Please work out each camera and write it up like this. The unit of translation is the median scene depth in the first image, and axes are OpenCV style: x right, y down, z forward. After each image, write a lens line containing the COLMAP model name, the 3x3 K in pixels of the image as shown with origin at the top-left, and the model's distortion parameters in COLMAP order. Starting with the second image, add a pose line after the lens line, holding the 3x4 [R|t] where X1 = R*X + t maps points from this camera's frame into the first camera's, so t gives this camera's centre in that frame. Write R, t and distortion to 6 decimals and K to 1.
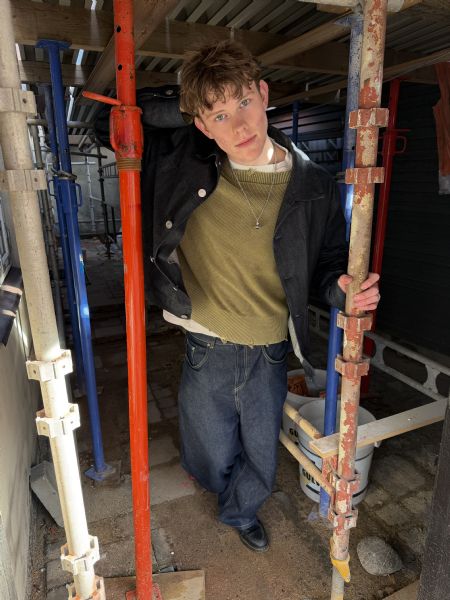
lens RADIAL K [[435.0, 0, 220.5], [0, 435.0, 302.9], [0, 0, 1]] dist [0.023209, -0.027721]
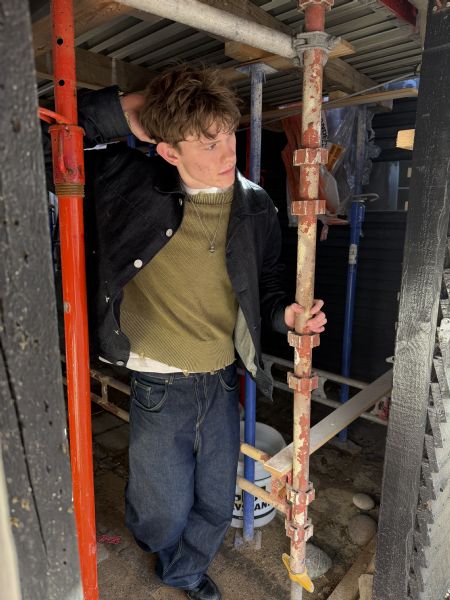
lens RADIAL K [[435.0, 0, 224.8], [0, 435.0, 303.9], [0, 0, 1]] dist [0.023209, -0.027721]
pose [[0.908887, -0.071786, 0.410818, -0.297792], [0.101487, 0.993533, -0.050919, -0.010152], [-0.404506, 0.087972, 0.910294, 0.085822]]
